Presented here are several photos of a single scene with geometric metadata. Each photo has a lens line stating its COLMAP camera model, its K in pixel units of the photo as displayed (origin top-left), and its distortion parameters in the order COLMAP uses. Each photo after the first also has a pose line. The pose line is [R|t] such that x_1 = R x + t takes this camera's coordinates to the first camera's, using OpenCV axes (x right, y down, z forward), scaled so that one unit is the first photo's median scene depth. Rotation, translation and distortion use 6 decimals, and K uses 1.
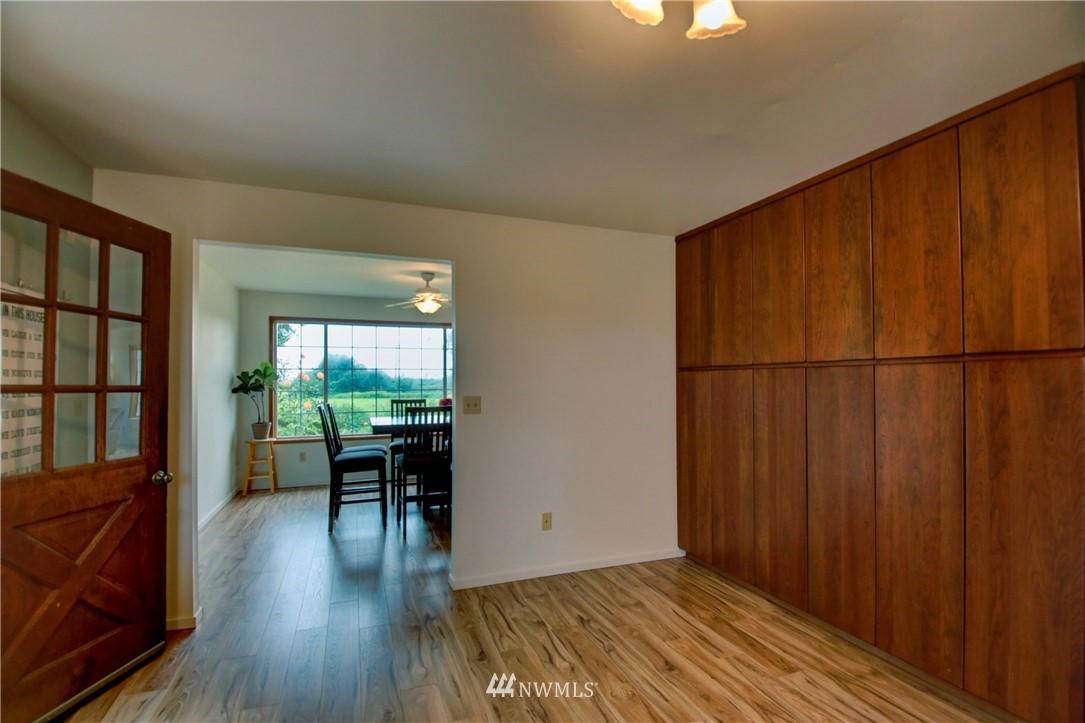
lens RADIAL K [[496.4, 0, 543.9], [0, 496.4, 377.8], [0, 0, 1]] dist [0.002193, -0.017923]
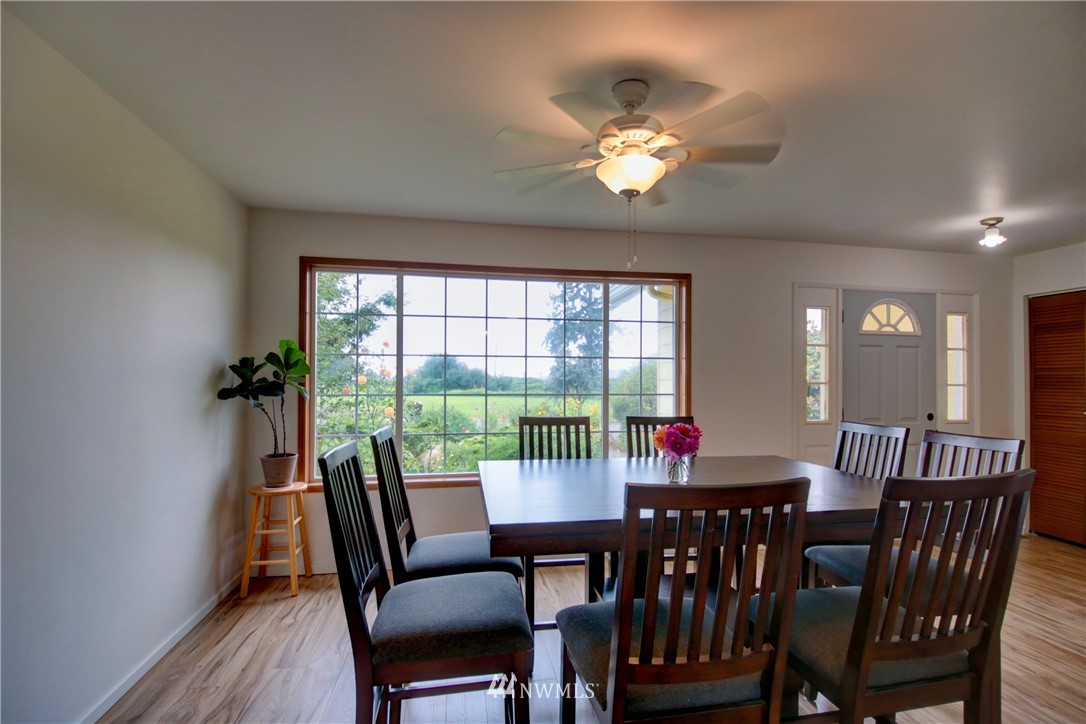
lens RADIAL K [[508.8, 0, 531.7], [0, 508.8, 370.2], [0, 0, 1]] dist [-0.000115, -0.019702]
pose [[0.975959, 0.006178, -0.217868, -0.192161], [-0.009087, 0.999882, -0.012352, 0.005074], [0.217766, 0.014034, 0.975900, 0.534064]]
